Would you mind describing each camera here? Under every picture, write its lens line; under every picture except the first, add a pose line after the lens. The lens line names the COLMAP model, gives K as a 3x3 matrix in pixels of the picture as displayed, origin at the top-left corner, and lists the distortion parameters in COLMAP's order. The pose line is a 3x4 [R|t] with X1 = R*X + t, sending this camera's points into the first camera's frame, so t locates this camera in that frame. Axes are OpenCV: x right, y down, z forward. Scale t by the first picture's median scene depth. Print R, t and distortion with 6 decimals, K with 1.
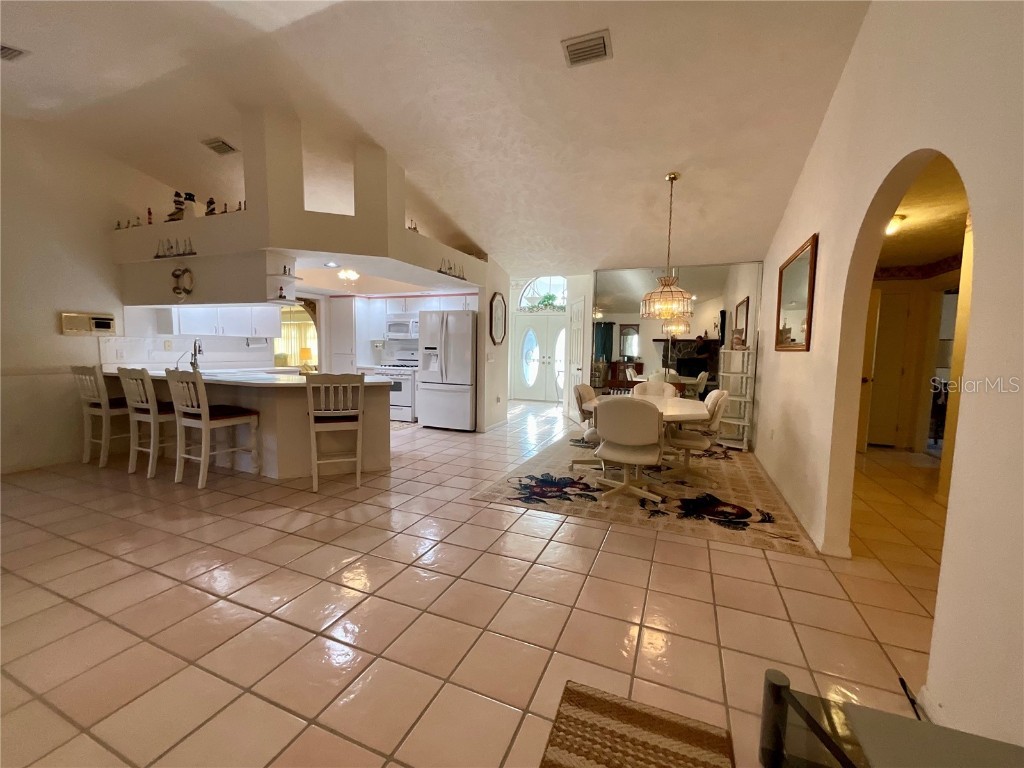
lens RADIAL K [[416.2, 0, 512.4], [0, 416.2, 383.9], [0, 0, 1]] dist [-0.002563, 0.000667]
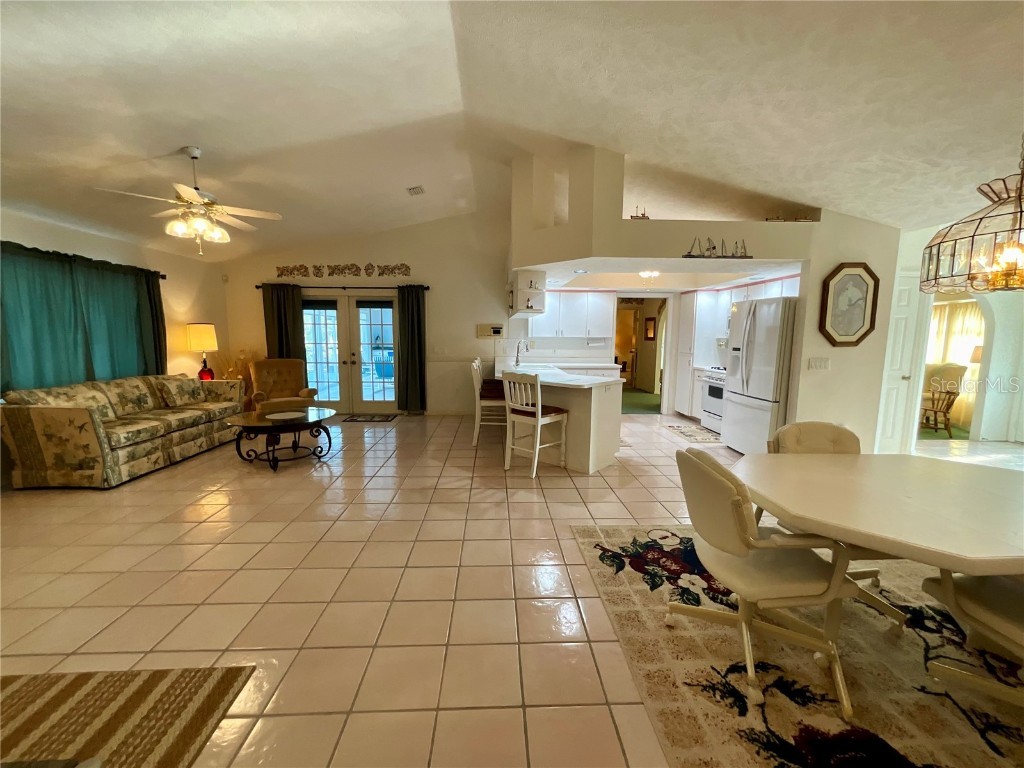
lens RADIAL K [[416.2, 0, 514.6], [0, 416.2, 384.5], [0, 0, 1]] dist [-0.002563, 0.000667]
pose [[0.428462, 0.092871, -0.898774, 0.538219], [-0.077988, 0.994793, 0.065615, -0.060096], [0.900188, 0.041980, 0.433474, 0.444004]]
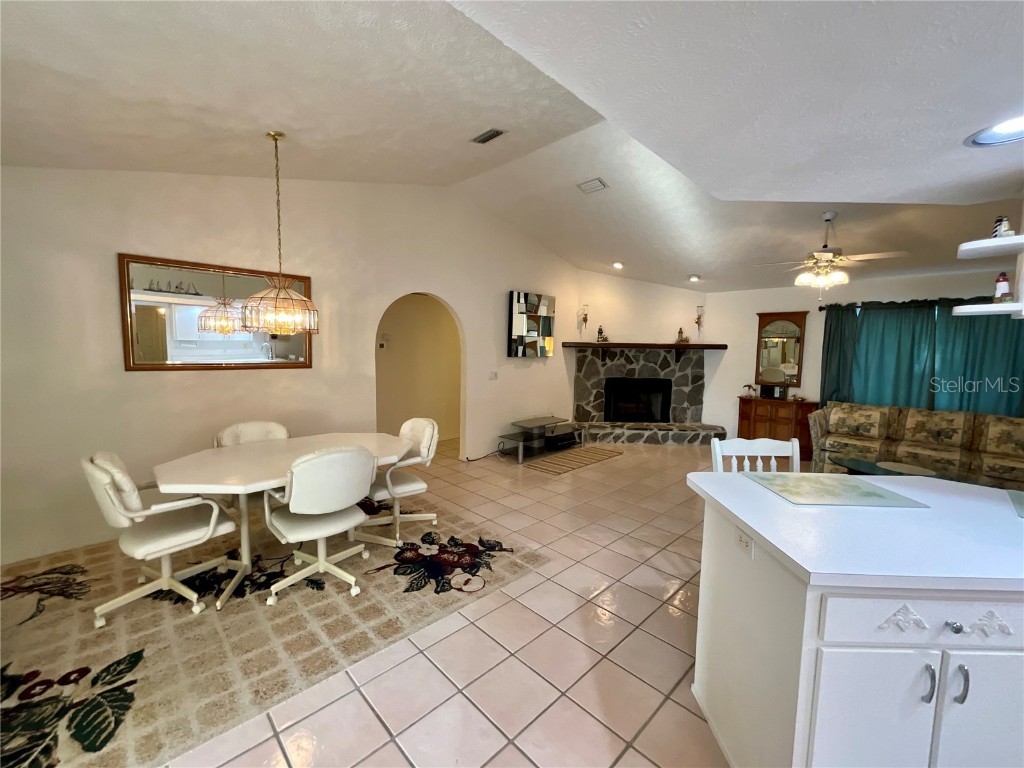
lens RADIAL K [[416.2, 0, 513.9], [0, 416.2, 382.2], [0, 0, 1]] dist [-0.002563, 0.000667]
pose [[-0.919681, -0.069281, 0.386506, -0.290685], [-0.003000, 0.985523, 0.169517, -0.200699], [-0.392655, 0.154742, -0.906574, 1.542860]]
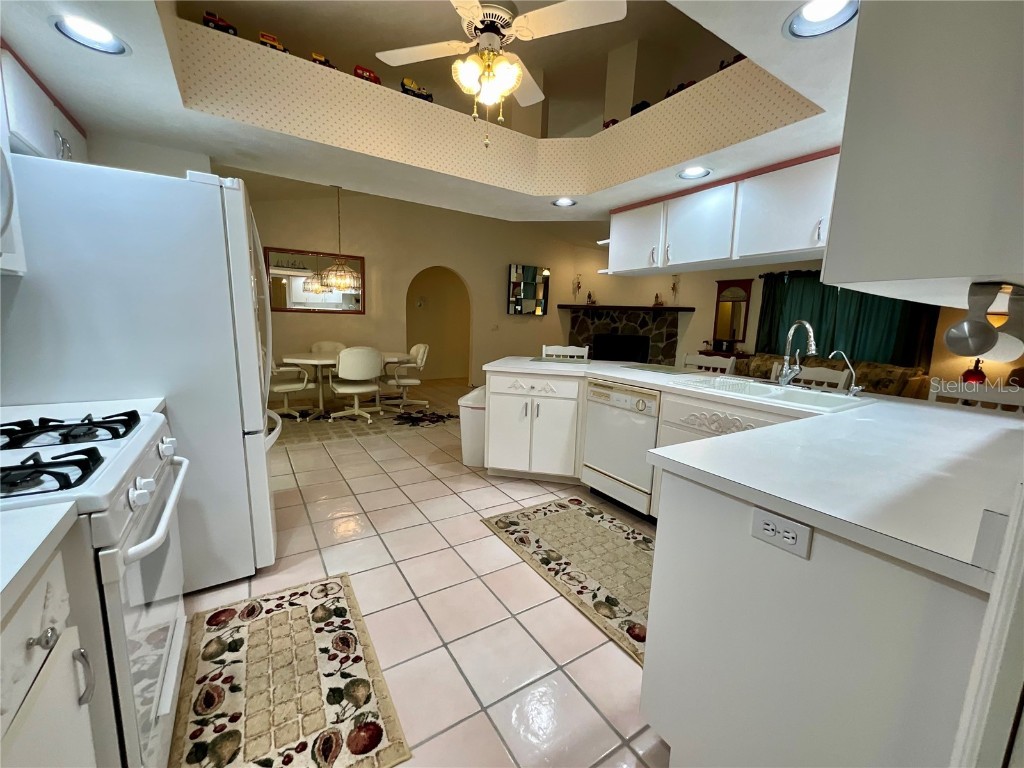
lens RADIAL K [[416.2, 0, 514.0], [0, 416.2, 385.3], [0, 0, 1]] dist [-0.002563, 0.000667]
pose [[-0.821458, -0.136619, 0.553662, -0.872935], [-0.001532, 0.971405, 0.237425, -0.179276], [-0.570267, 0.194186, -0.798178, 1.838619]]
